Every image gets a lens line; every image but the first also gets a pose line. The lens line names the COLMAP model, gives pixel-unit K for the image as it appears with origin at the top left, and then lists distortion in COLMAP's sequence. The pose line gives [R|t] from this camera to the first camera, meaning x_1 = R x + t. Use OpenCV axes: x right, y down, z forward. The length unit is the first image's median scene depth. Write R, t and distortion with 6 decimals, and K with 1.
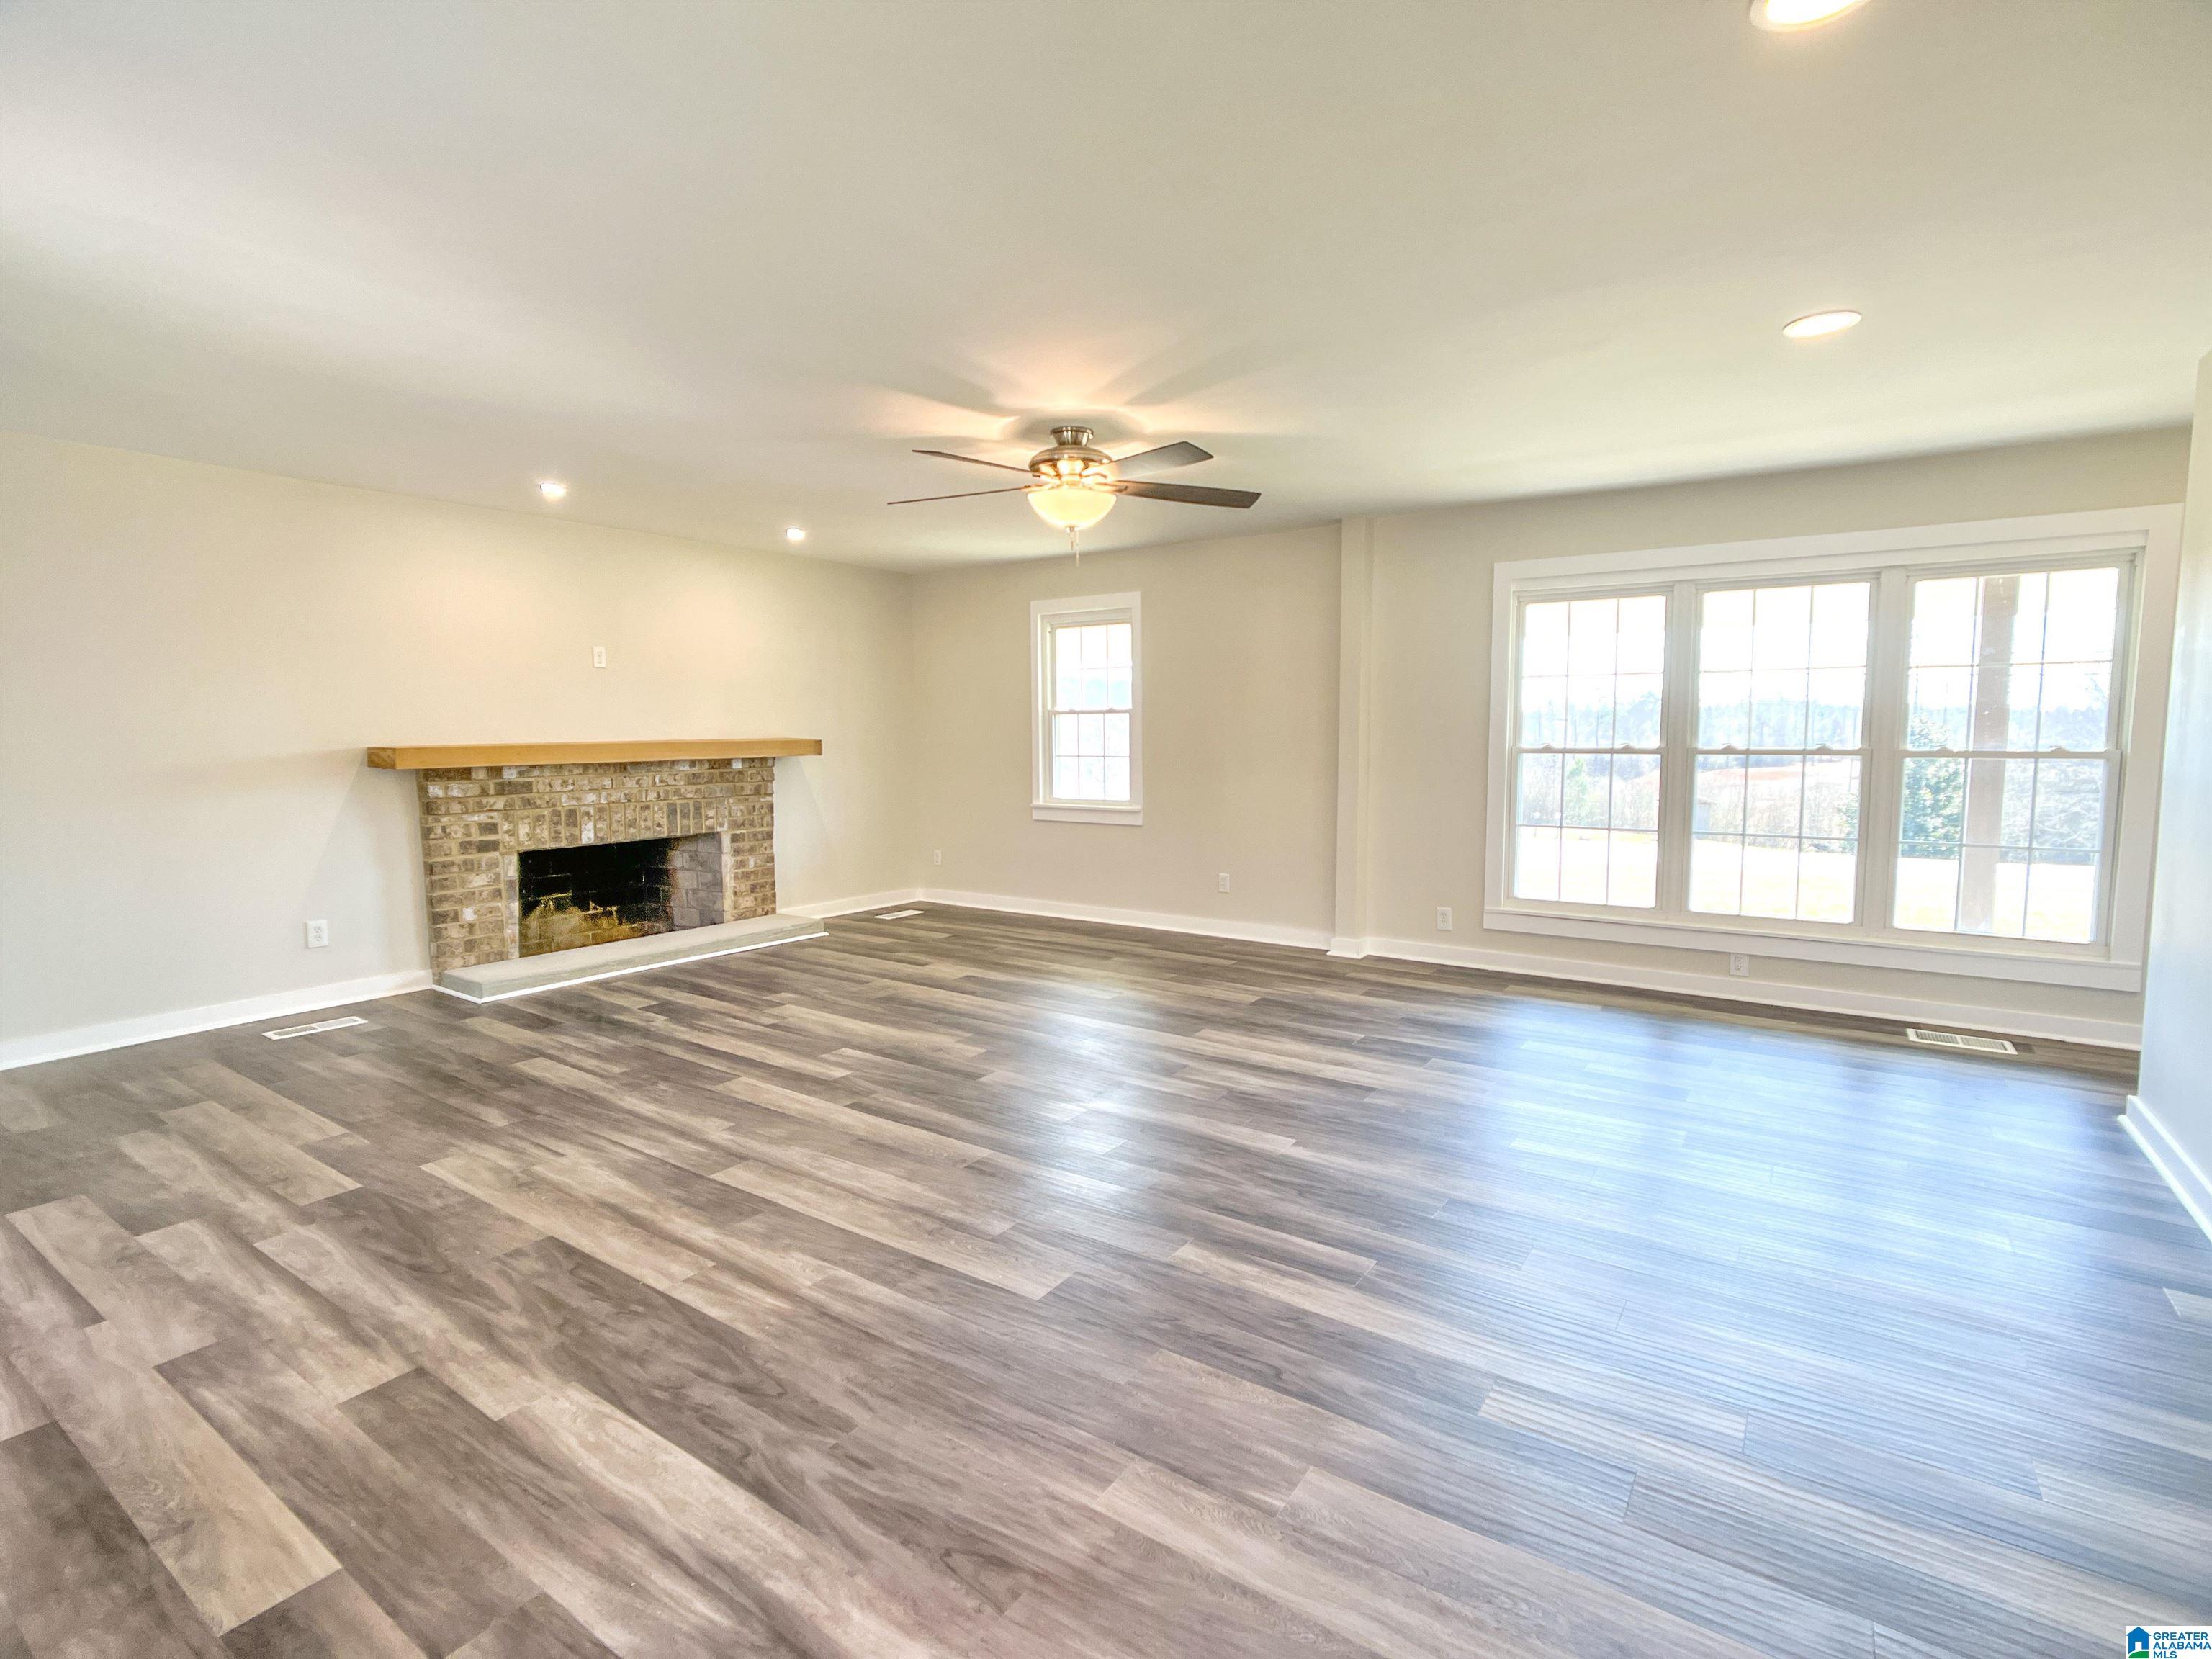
lens RADIAL K [[1075.2, 0, 1110.1], [0, 1075.2, 825.3], [0, 0, 1]] dist [-0.016794, 0.012081]
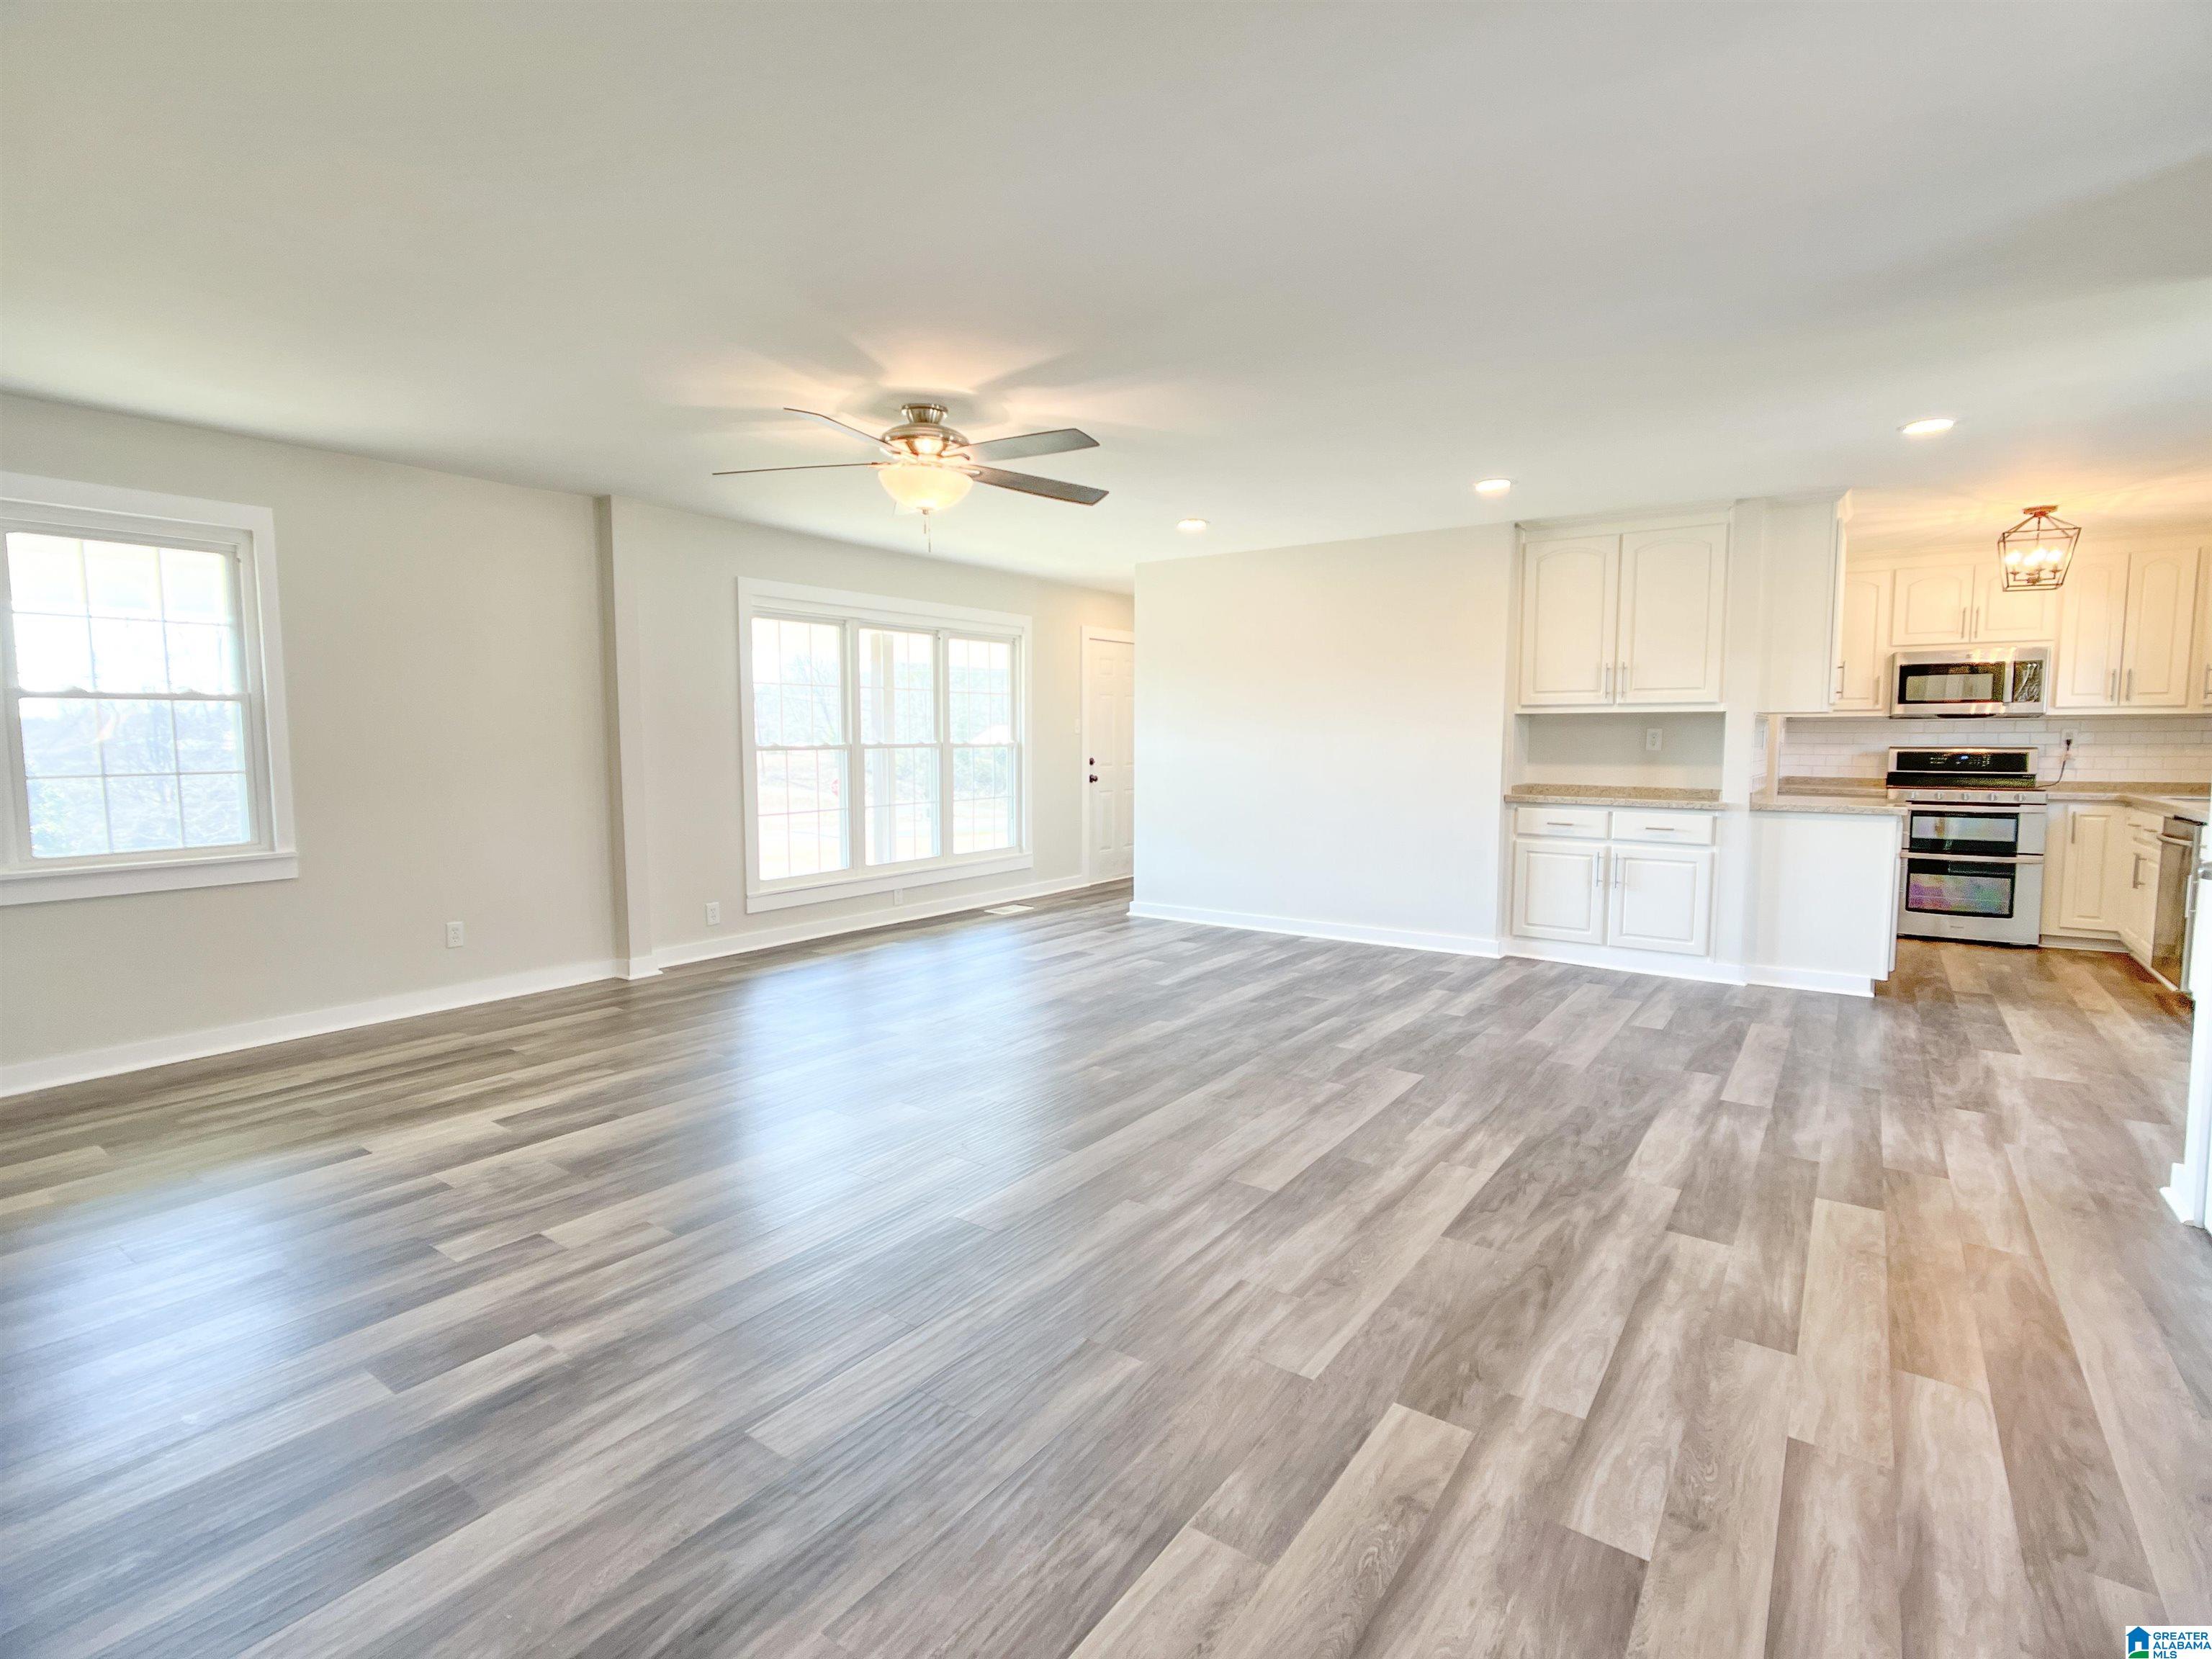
lens RADIAL K [[1075.2, 0, 1095.5], [0, 1075.2, 829.6], [0, 0, 1]] dist [-0.016794, 0.012081]
pose [[0.021524, -0.085931, 0.996069, -1.125061], [0.088940, 0.992514, 0.083703, -0.073477], [-0.995804, 0.086789, 0.029006, 0.956393]]
